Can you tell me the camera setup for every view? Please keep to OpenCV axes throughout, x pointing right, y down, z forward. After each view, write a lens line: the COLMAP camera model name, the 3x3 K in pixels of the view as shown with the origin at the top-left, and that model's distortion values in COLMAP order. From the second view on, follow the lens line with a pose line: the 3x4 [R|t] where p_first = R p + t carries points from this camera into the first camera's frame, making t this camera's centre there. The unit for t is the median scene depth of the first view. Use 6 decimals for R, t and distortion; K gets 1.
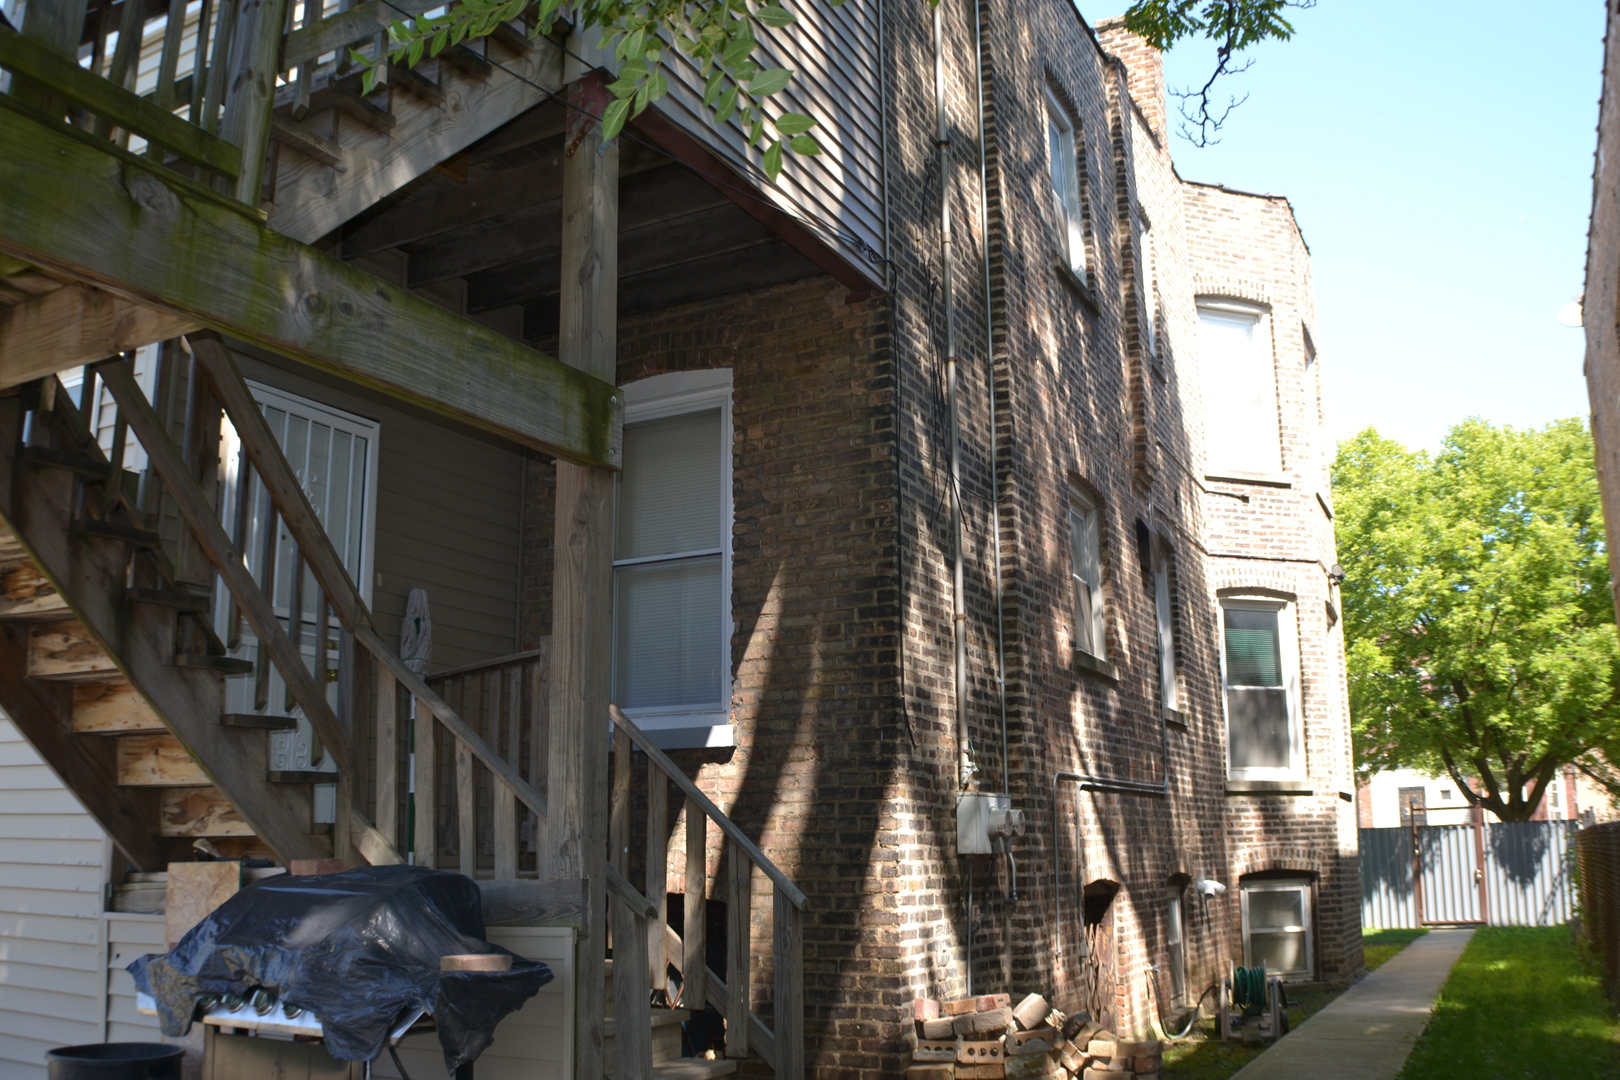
lens RADIAL K [[1410.1, 0, 801.8], [0, 1410.1, 542.9], [0, 0, 1]] dist [-0.157178, 0.042787]
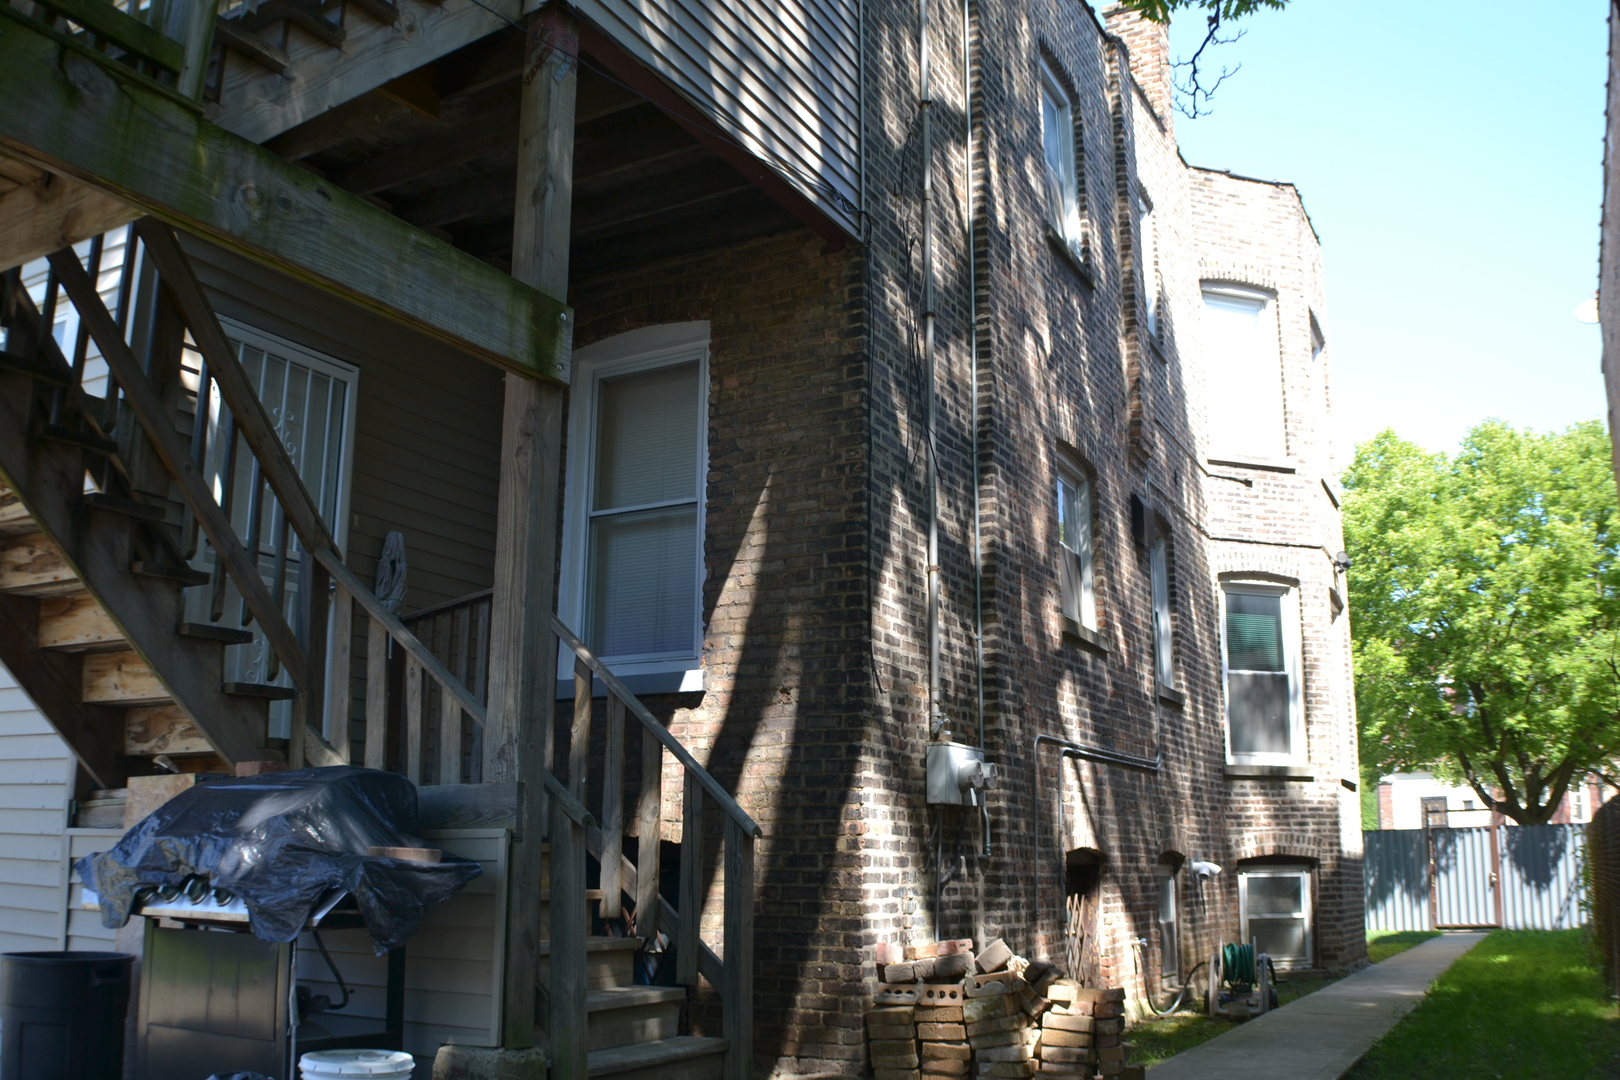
lens RADIAL K [[1410.1, 0, 801.8], [0, 1410.1, 542.9], [0, 0, 1]] dist [-0.157178, 0.042787]
pose [[0.999713, 0.010972, -0.021290, 0.029151], [-0.011138, 0.999908, -0.007696, 0.031710], [0.021203, 0.007931, 0.999744, -0.003334]]
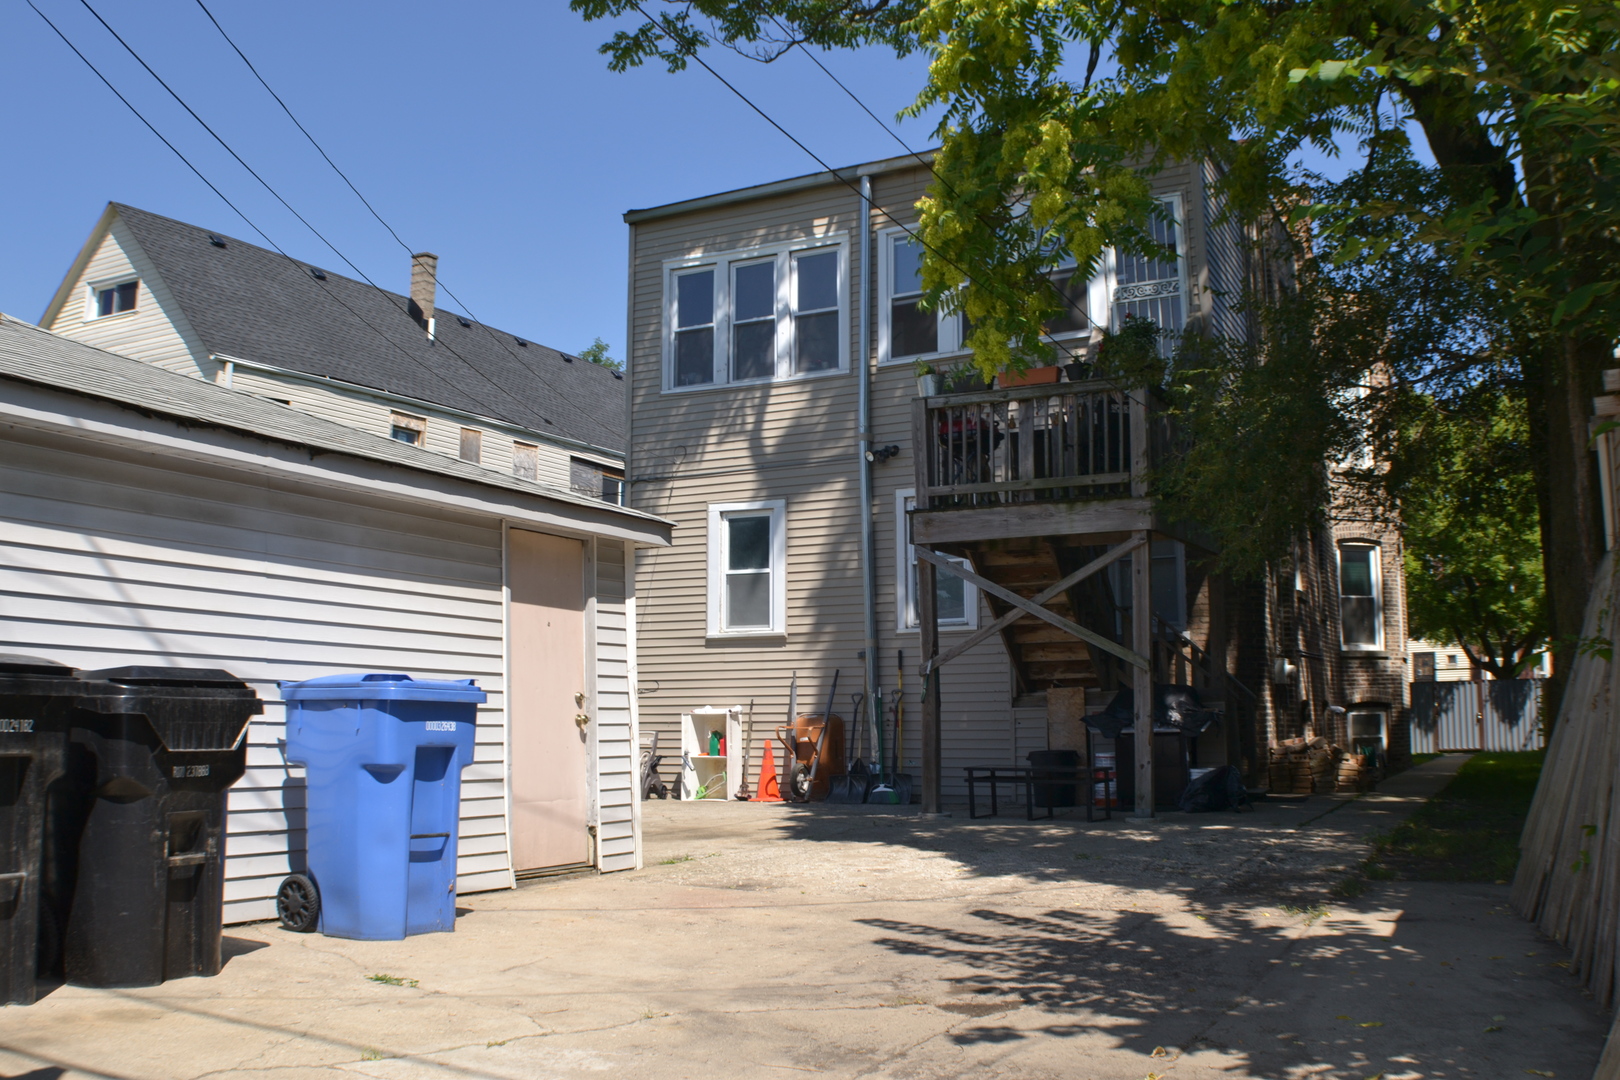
lens RADIAL K [[1410.1, 0, 801.8], [0, 1410.1, 542.9], [0, 0, 1]] dist [-0.157178, 0.042787]
pose [[0.999999, 0.000820, -0.000656, -0.496699], [-0.000751, 0.995094, 0.098927, -0.180013], [0.000734, -0.098927, 0.995094, -0.951663]]
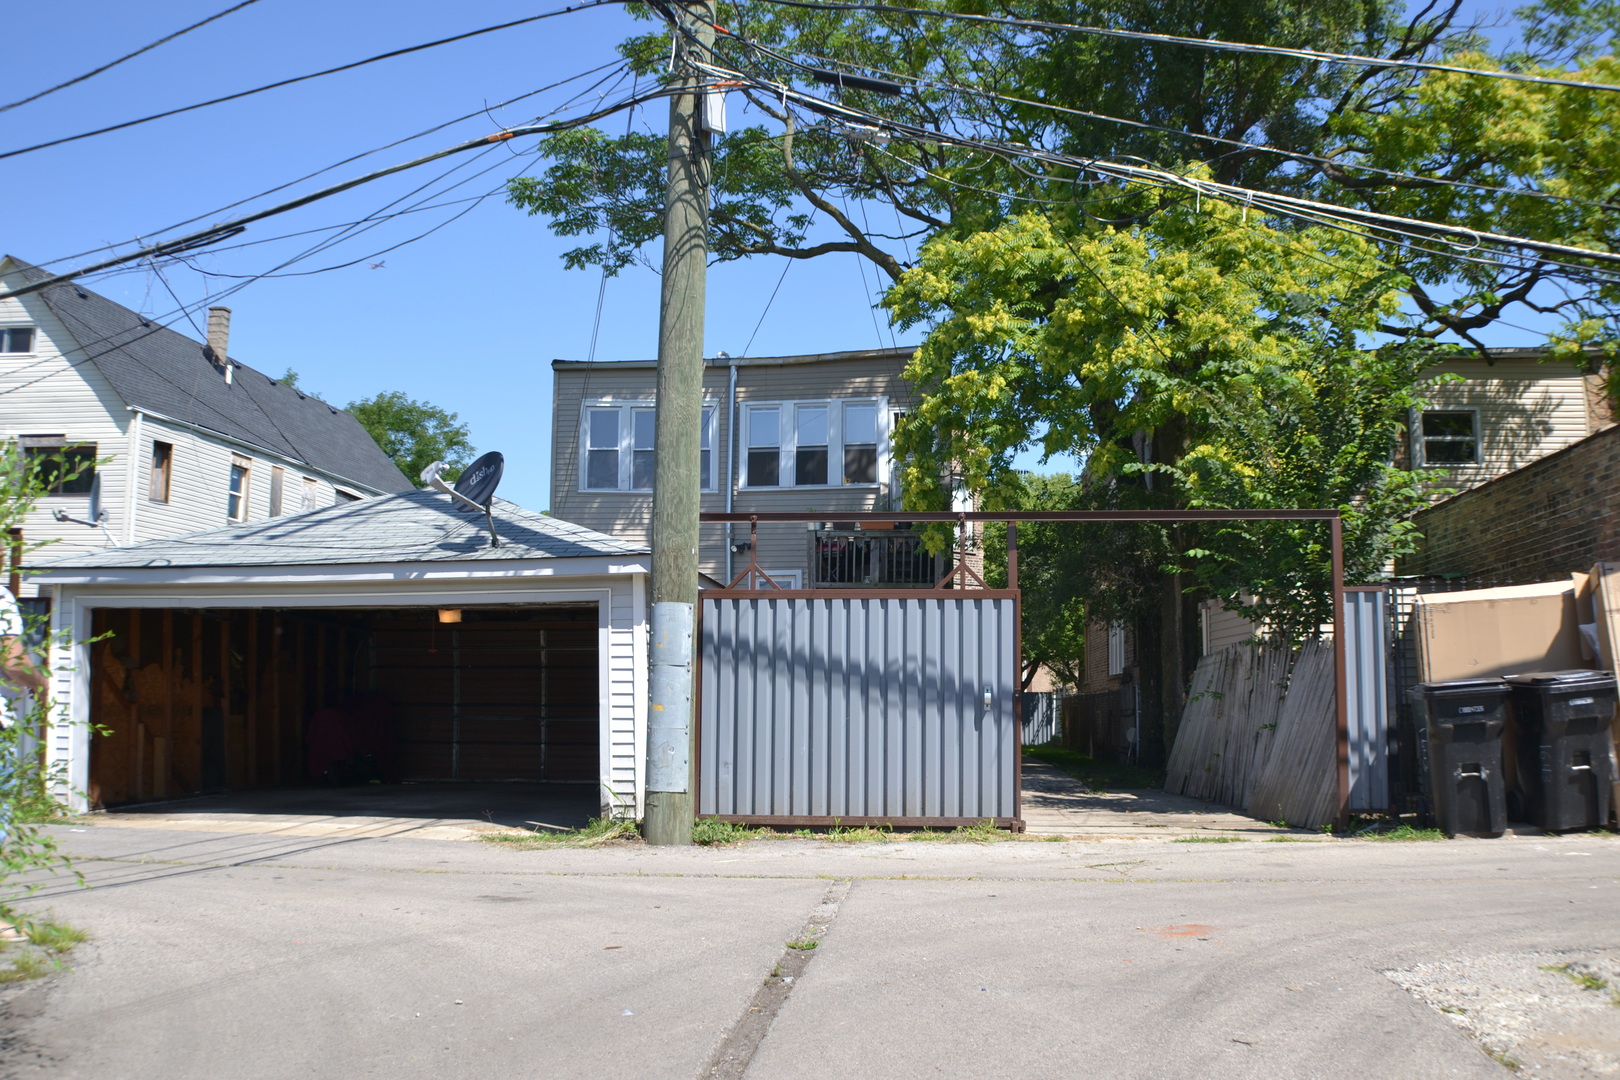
lens RADIAL K [[1410.1, 0, 801.8], [0, 1410.1, 542.9], [0, 0, 1]] dist [-0.157178, 0.042787]
pose [[0.928001, 0.054008, 0.368643, -1.239659], [-0.092083, 0.991990, 0.086473, -0.359810], [-0.361020, -0.114193, 0.925540, -1.738364]]
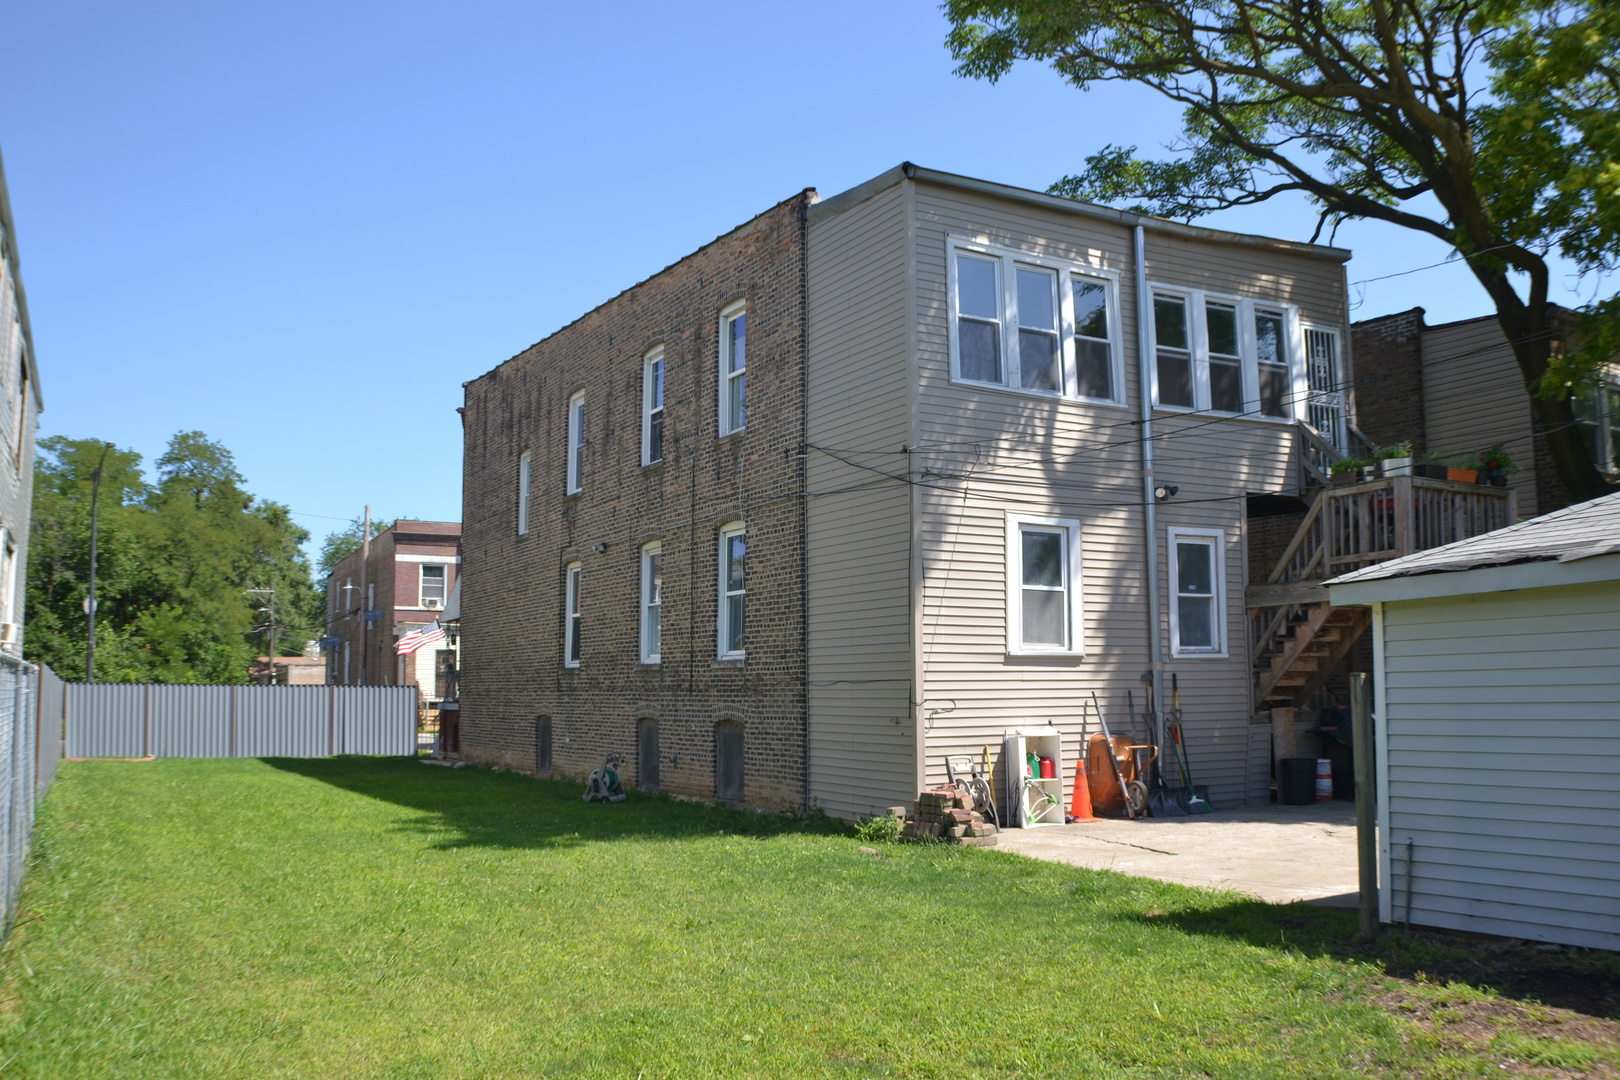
lens RADIAL K [[1410.1, 0, 801.8], [0, 1410.1, 542.9], [0, 0, 1]] dist [-0.157178, 0.042787]
pose [[0.563298, 0.092162, 0.821098, -2.051911], [-0.184444, 0.982709, 0.016233, -0.007531], [-0.805404, -0.160590, 0.570557, 0.013609]]
